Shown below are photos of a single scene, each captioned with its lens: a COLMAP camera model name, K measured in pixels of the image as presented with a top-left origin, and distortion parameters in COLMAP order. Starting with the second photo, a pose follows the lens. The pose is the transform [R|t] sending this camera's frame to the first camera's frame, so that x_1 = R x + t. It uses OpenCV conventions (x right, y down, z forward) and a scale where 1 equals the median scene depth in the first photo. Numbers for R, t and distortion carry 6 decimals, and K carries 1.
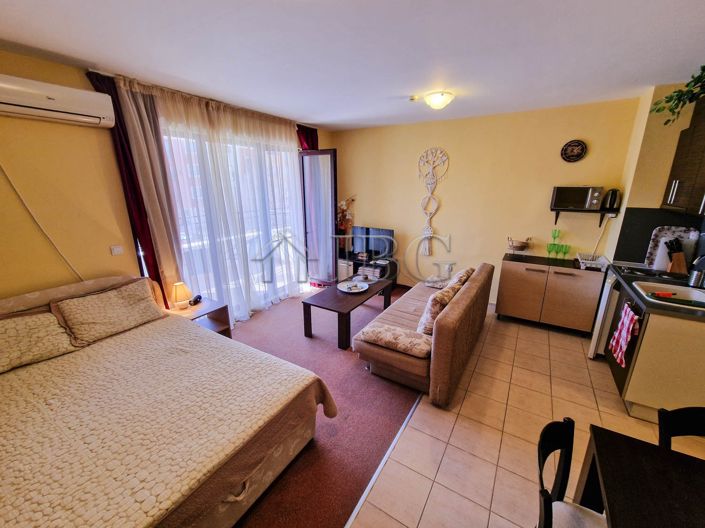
lens RADIAL K [[287.9, 0, 353.7], [0, 287.9, 262.9], [0, 0, 1]] dist [0.002951, -0.004233]
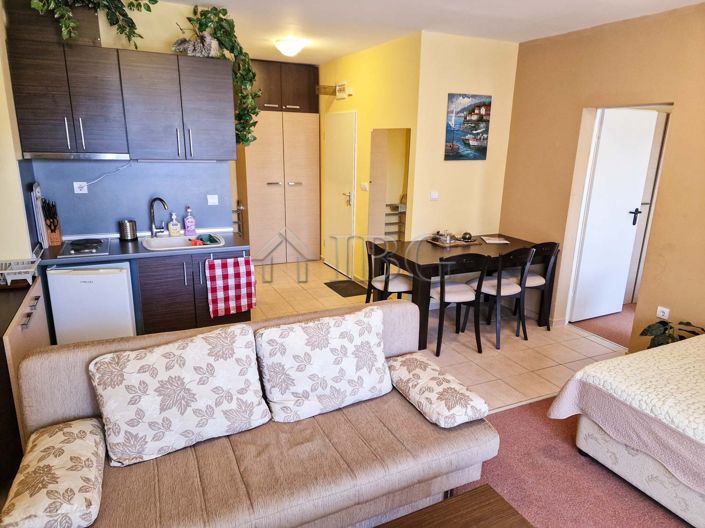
lens RADIAL K [[472.8, 0, 351.1], [0, 472.8, 263.9], [0, 0, 1]] dist [0.059938, -0.026179]
pose [[-0.839543, -0.151950, 0.521611, -0.140767], [0.127399, 0.878262, 0.460897, -0.332554], [-0.528144, 0.453395, -0.717981, 1.275668]]
